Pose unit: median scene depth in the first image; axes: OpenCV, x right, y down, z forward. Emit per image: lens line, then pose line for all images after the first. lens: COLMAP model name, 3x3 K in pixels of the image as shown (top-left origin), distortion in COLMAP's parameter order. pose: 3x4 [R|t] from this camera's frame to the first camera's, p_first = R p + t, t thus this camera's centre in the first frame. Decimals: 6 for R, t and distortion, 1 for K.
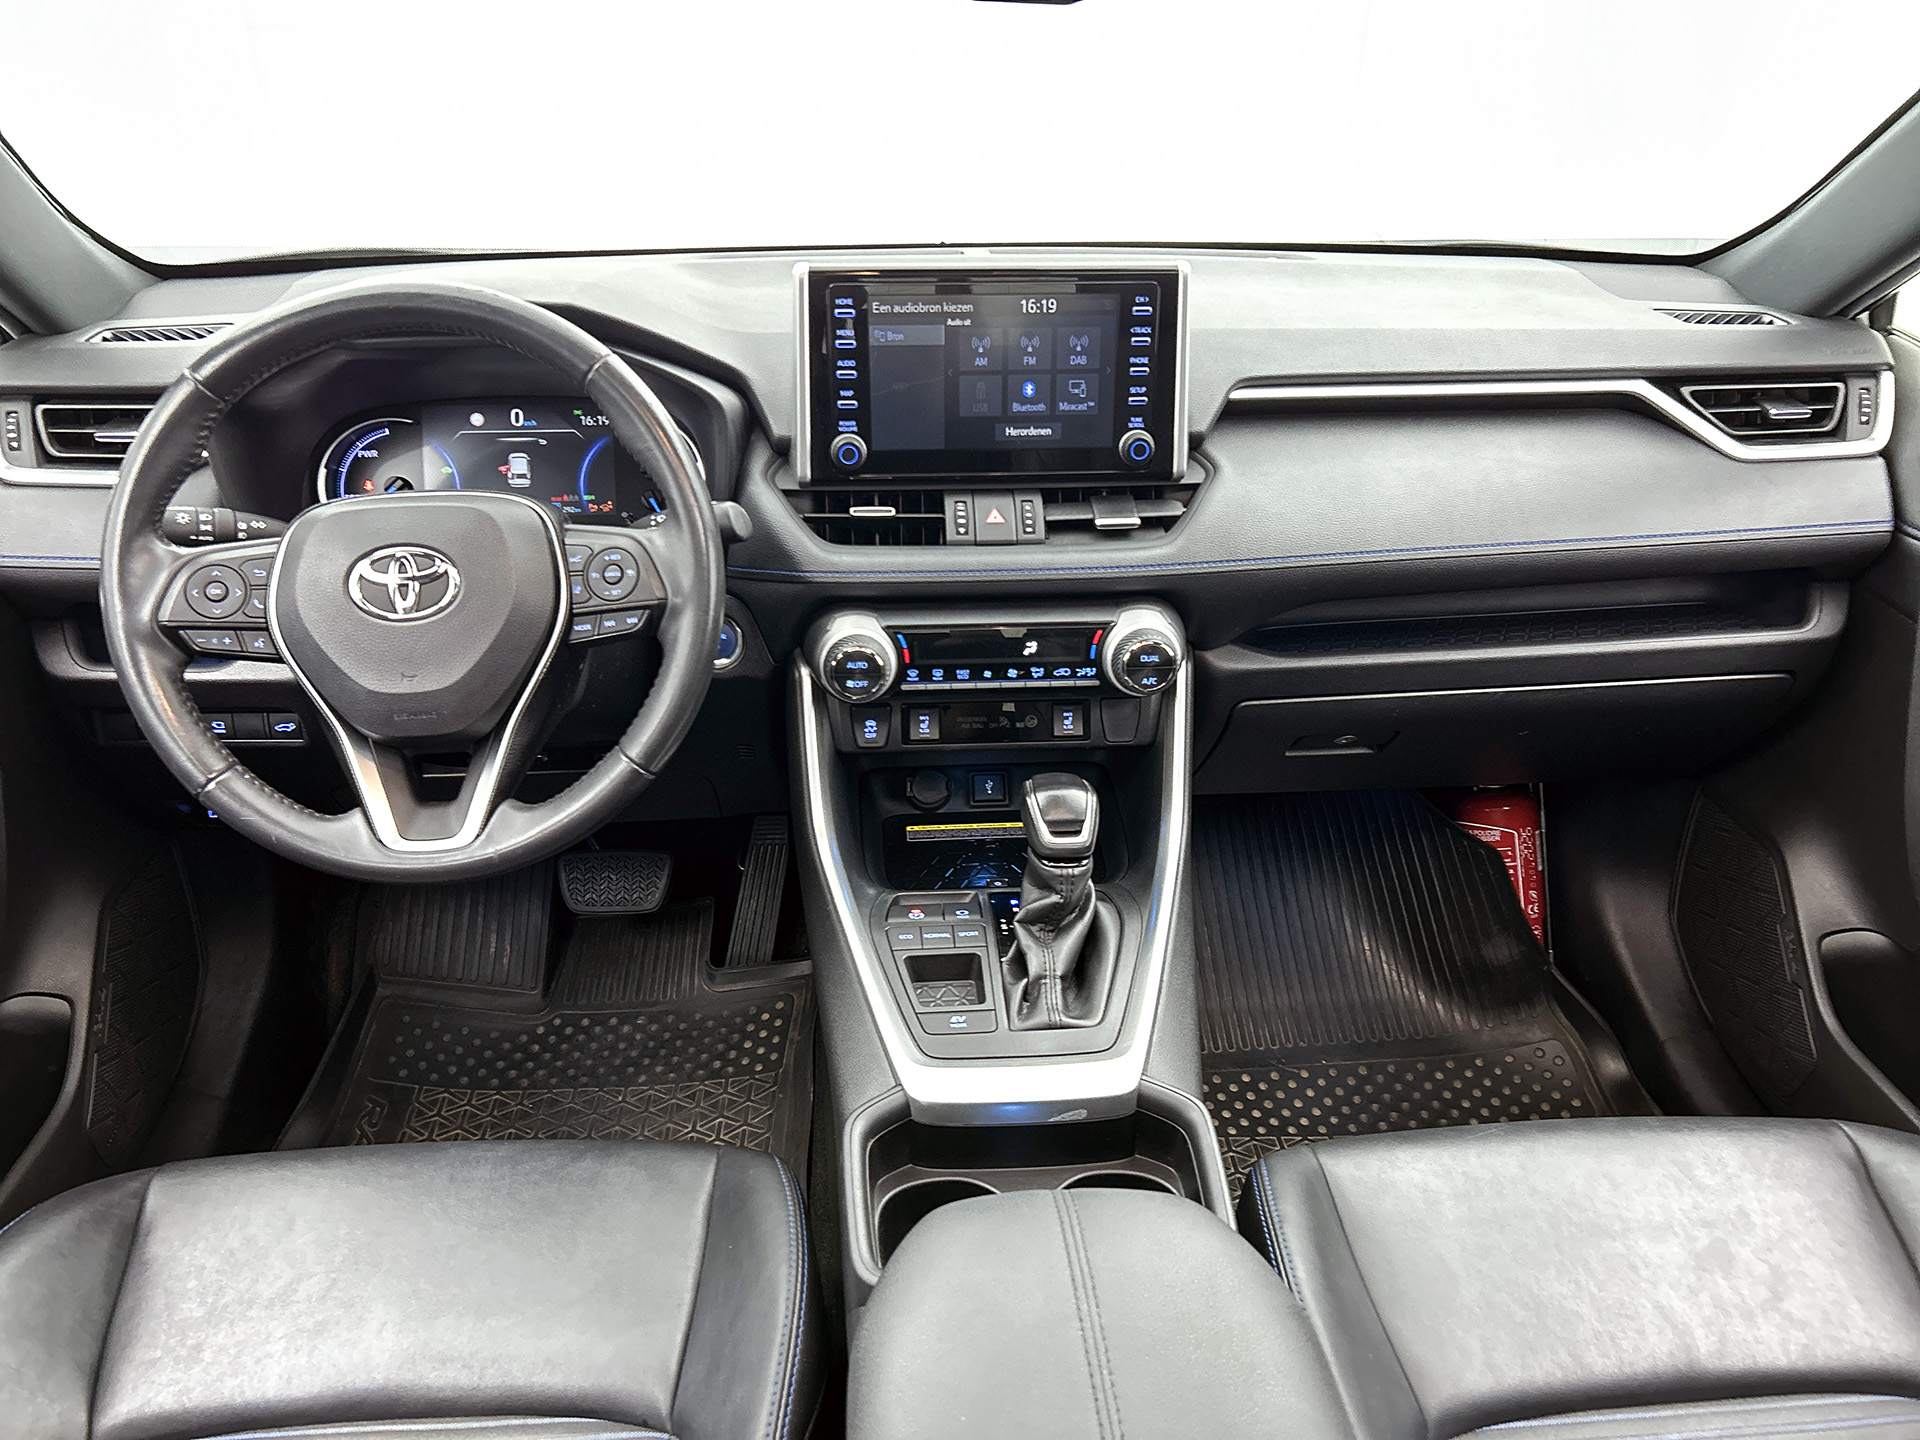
lens RADIAL K [[1464.3, 0, 956.6], [0, 1464.3, 751.1], [0, 0, 1]] dist [0.054404, -0.004515]
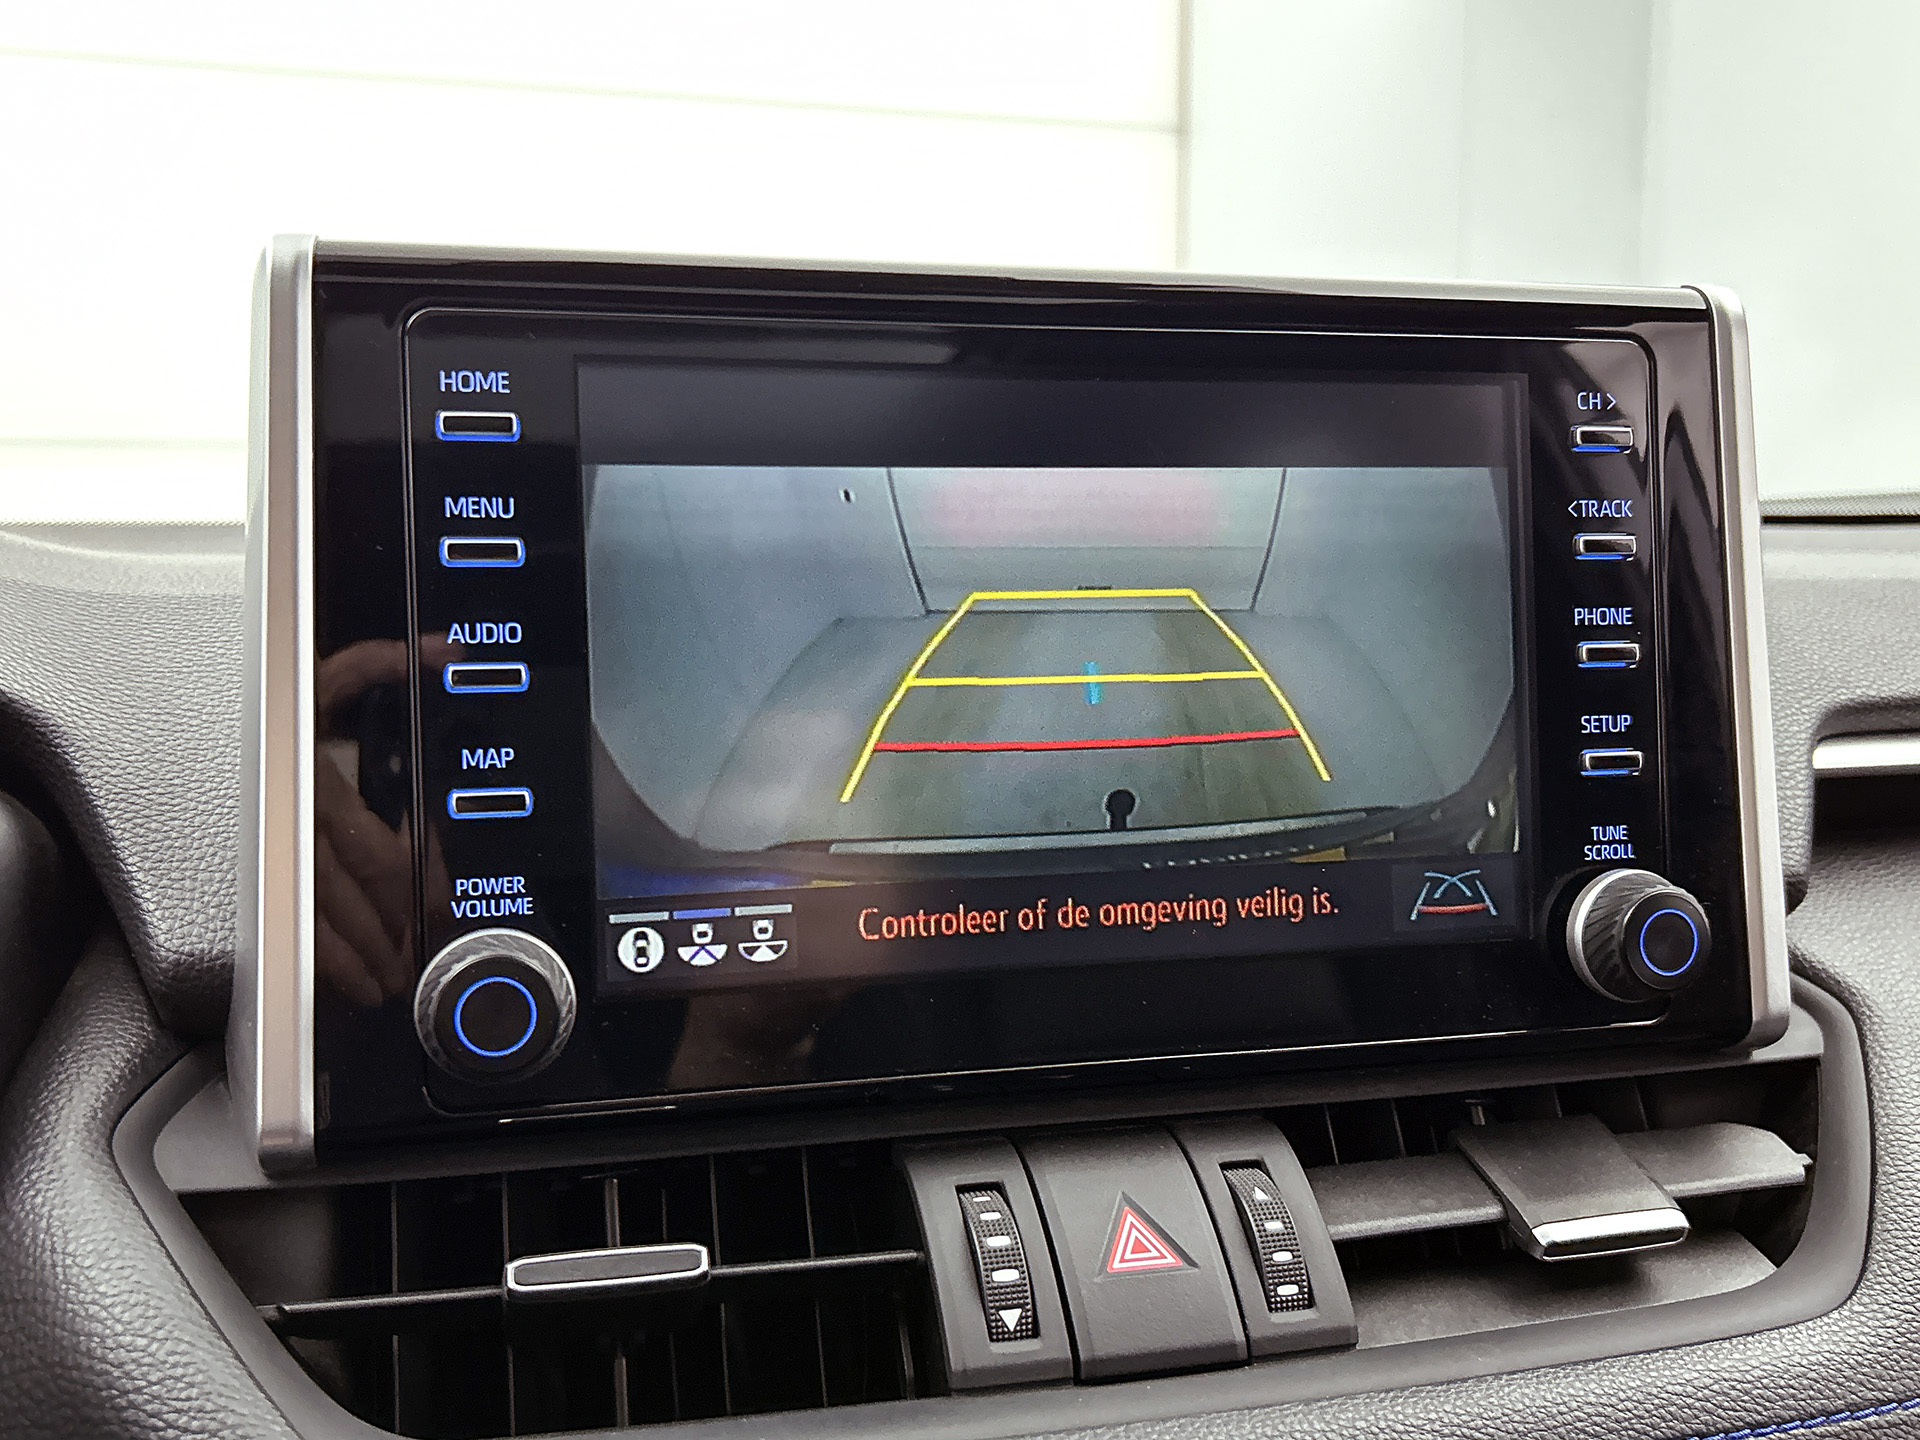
lens RADIAL K [[1823.6, 0, 959.4], [0, 1823.6, 754.7], [0, 0, 1]] dist [0.010849, -0.010776]
pose [[0.982967, -0.030777, 0.181187, -0.052475], [0.093713, 0.932017, -0.350089, -0.133205], [-0.158095, 0.361105, 0.919026, 0.707640]]
